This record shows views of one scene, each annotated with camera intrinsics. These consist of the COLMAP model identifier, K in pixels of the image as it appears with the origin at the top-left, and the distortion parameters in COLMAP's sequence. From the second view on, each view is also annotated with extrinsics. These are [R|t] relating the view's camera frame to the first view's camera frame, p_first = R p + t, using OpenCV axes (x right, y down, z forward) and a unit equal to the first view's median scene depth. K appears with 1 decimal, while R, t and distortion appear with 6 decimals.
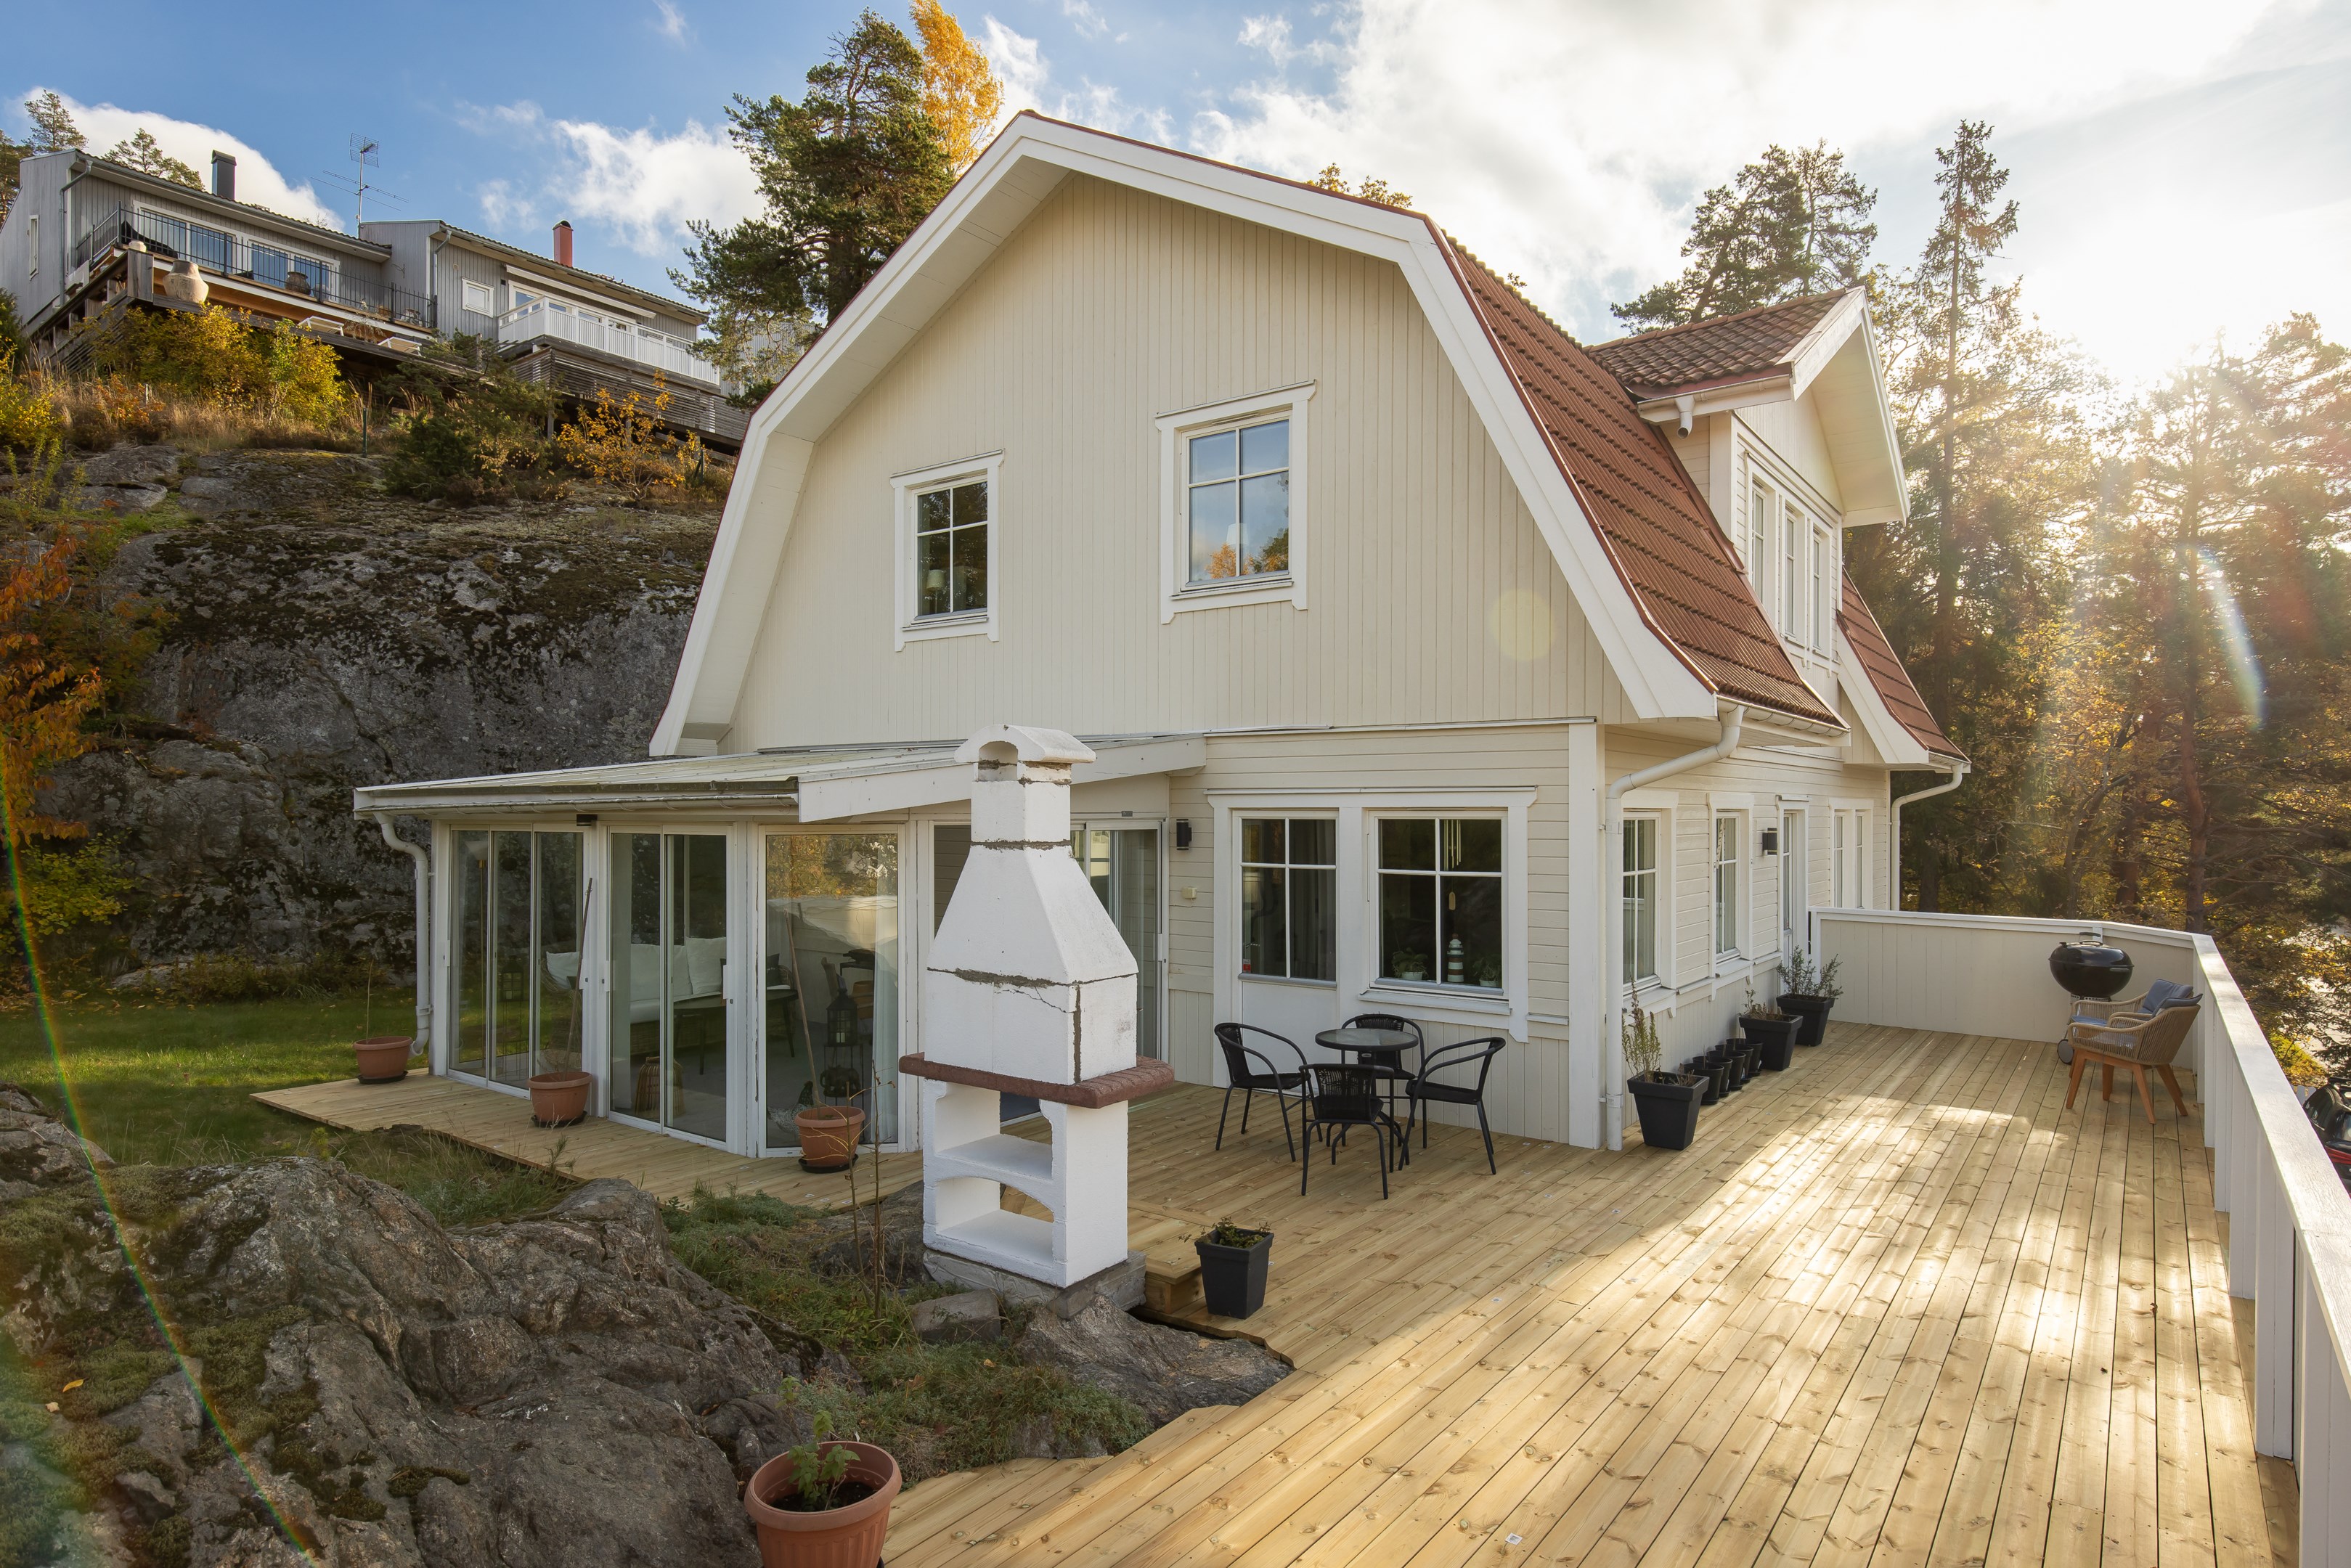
lens RADIAL K [[1293.8, 0, 1180.8], [0, 1293.8, 792.0], [0, 0, 1]] dist [0.005025, -0.000239]
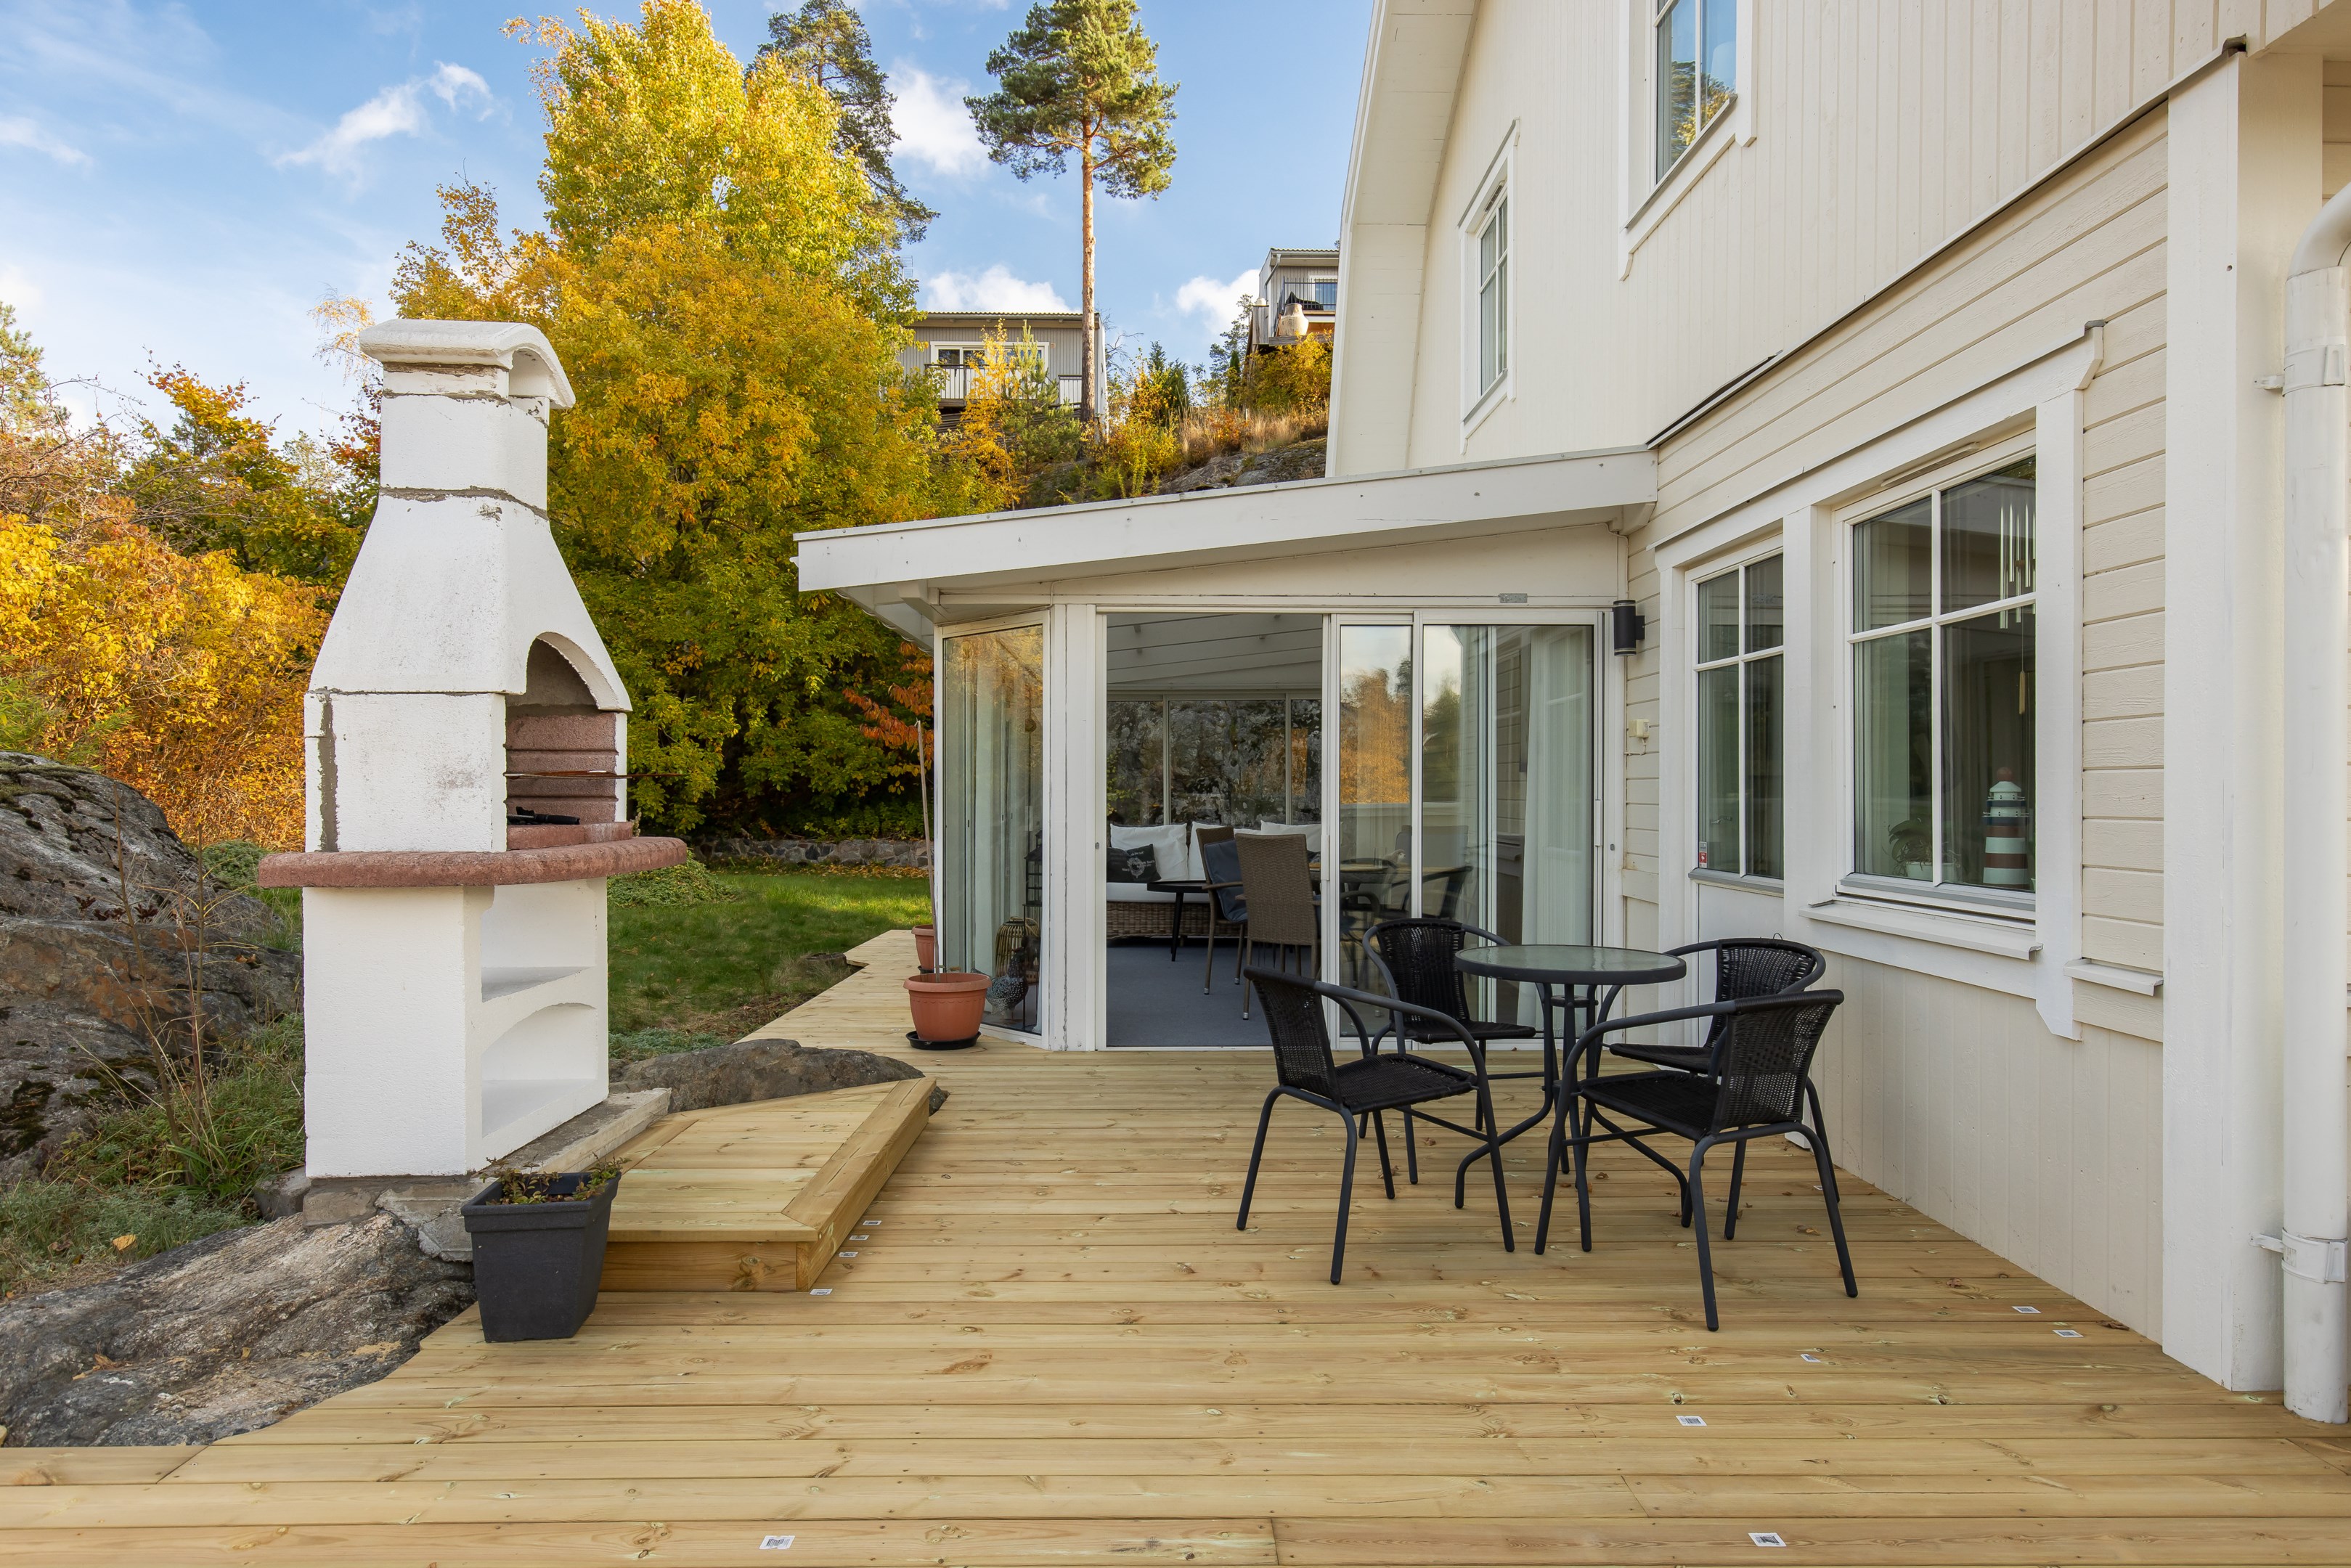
lens RADIAL K [[1289.5, 0, 1174.0], [0, 1289.5, 790.6], [0, 0, 1]] dist [0.004246, 0.001002]
pose [[0.612921, 0.000789, -0.790144, 0.330237], [0.008577, 0.999934, 0.007652, 0.098188], [0.790098, -0.011467, 0.612874, 0.477383]]
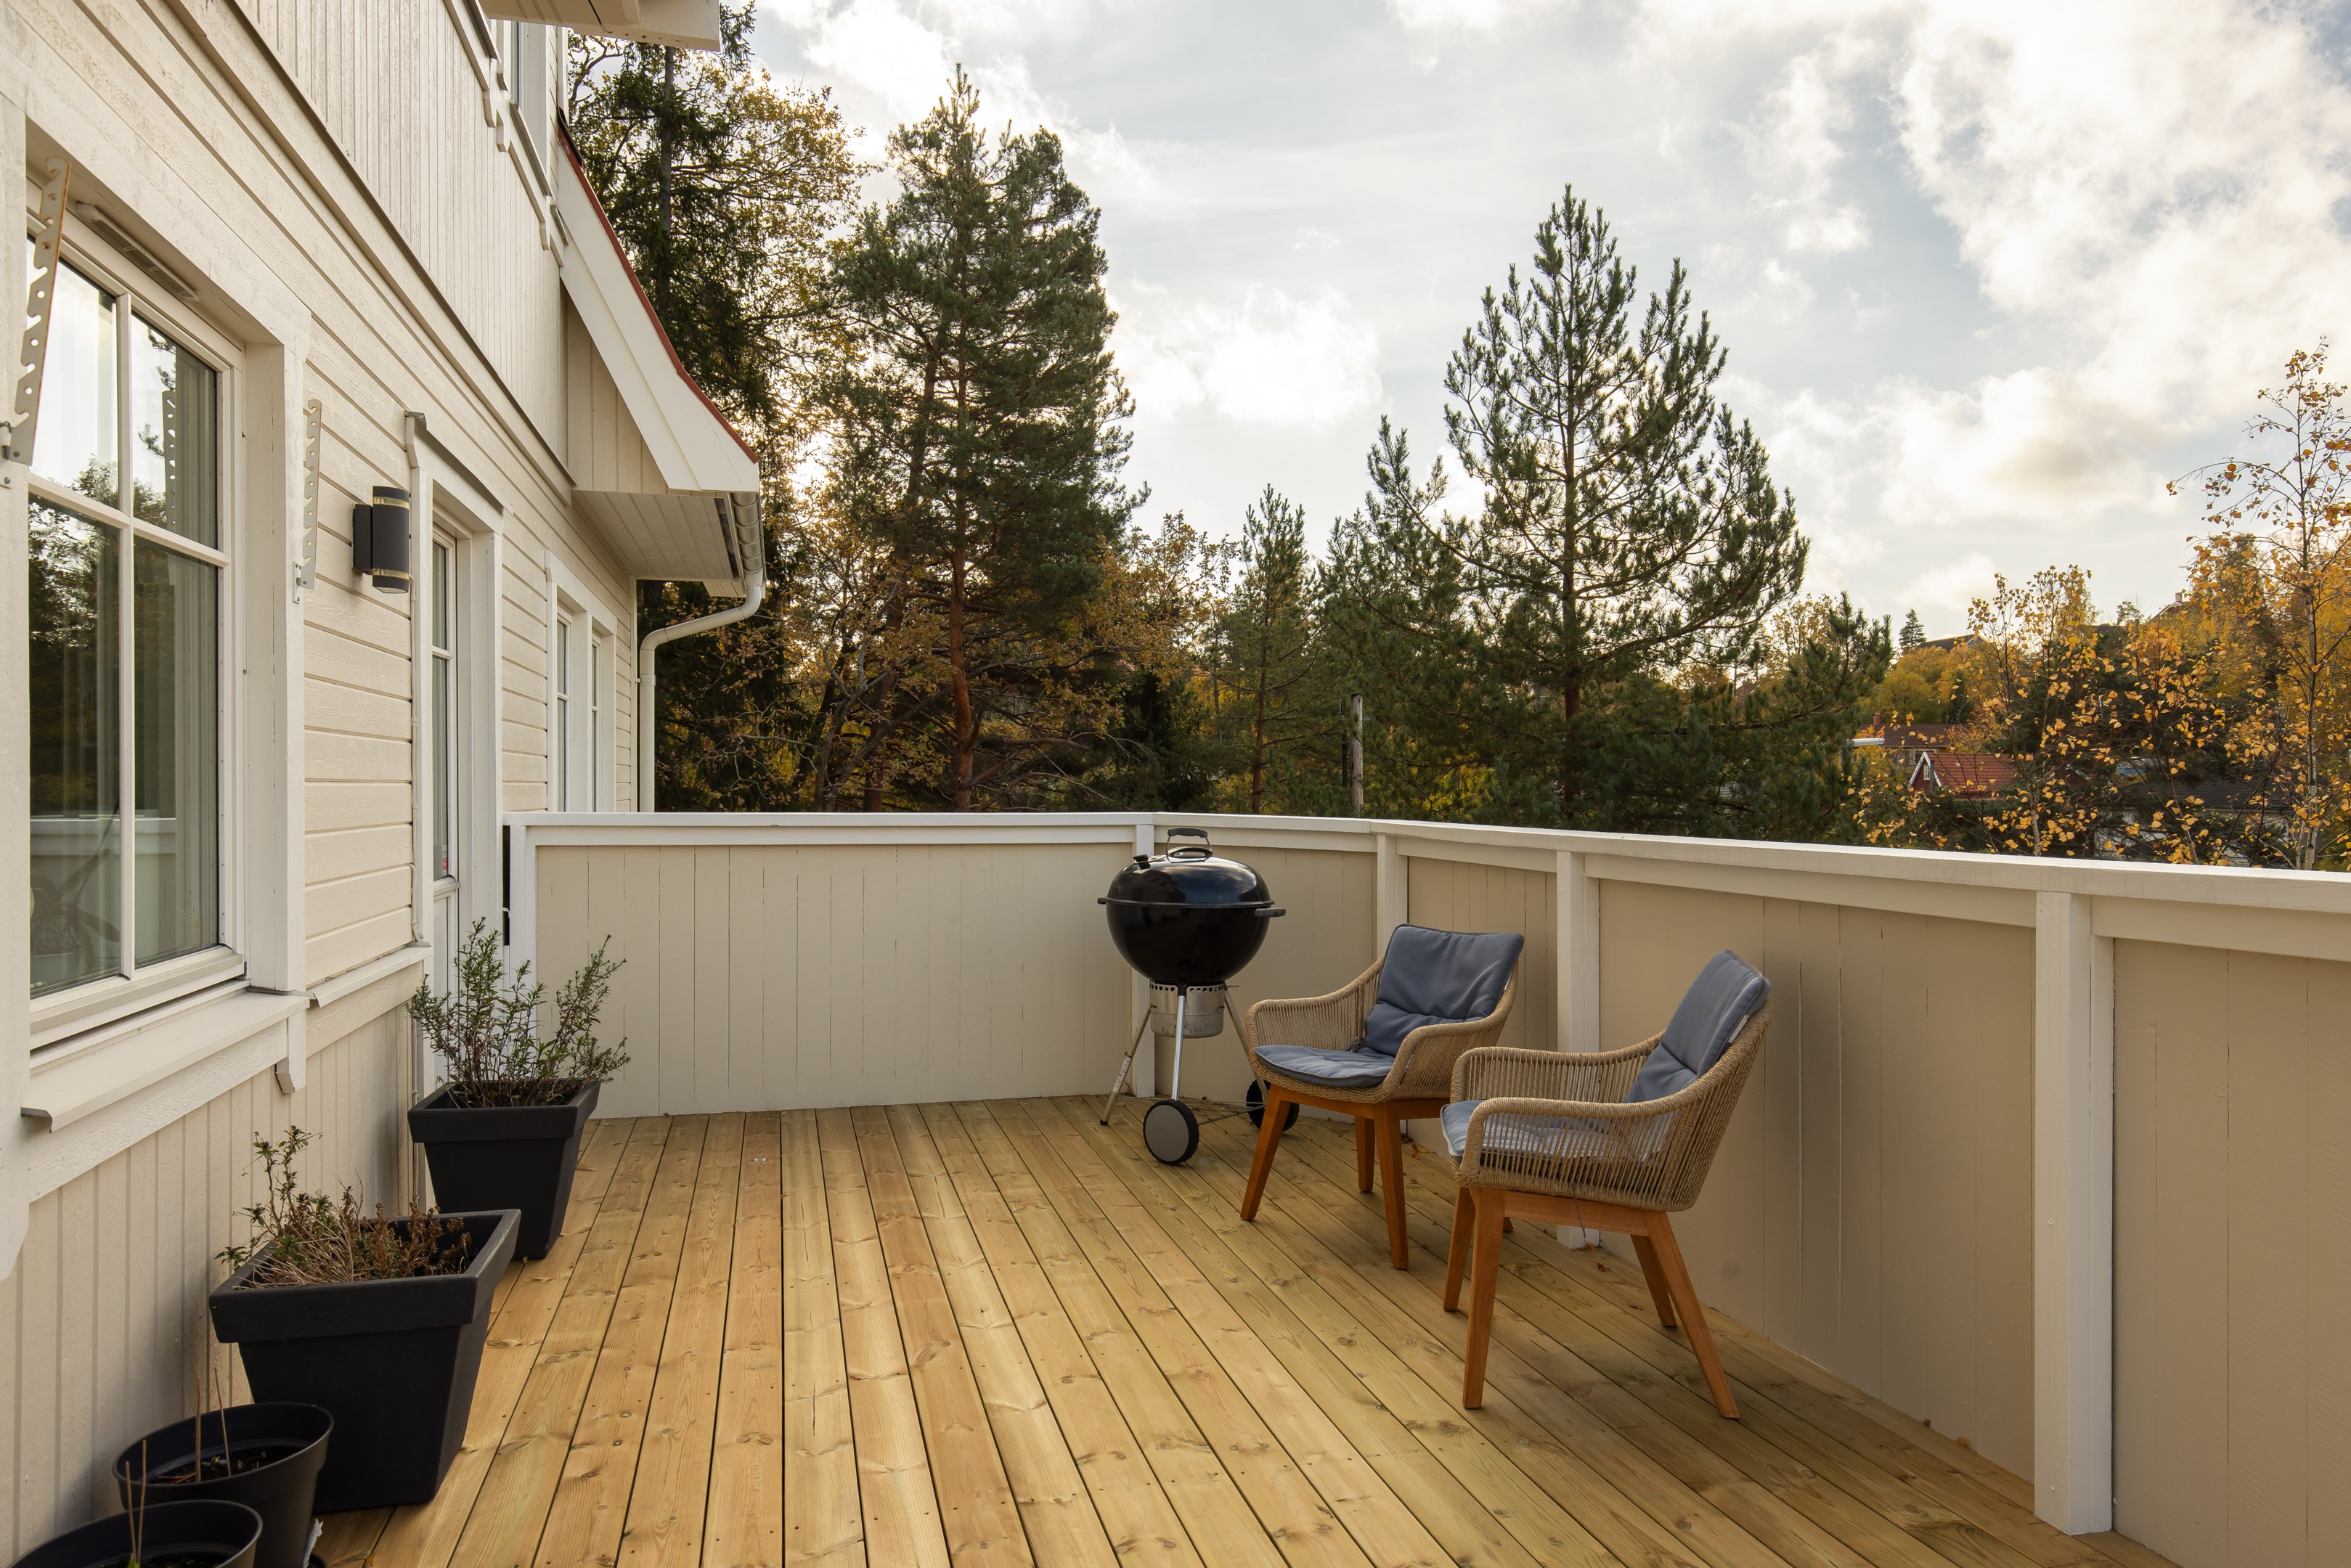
lens RADIAL K [[1492.8, 0, 1161.9], [0, 1492.8, 785.2], [0, 0, 1]] dist [0.003269, 0.000443]
pose [[0.628919, -0.007890, 0.777431, 0.364198], [-0.004245, 0.999899, 0.013583, 0.097275], [-0.777459, -0.011843, 0.628822, 0.784217]]
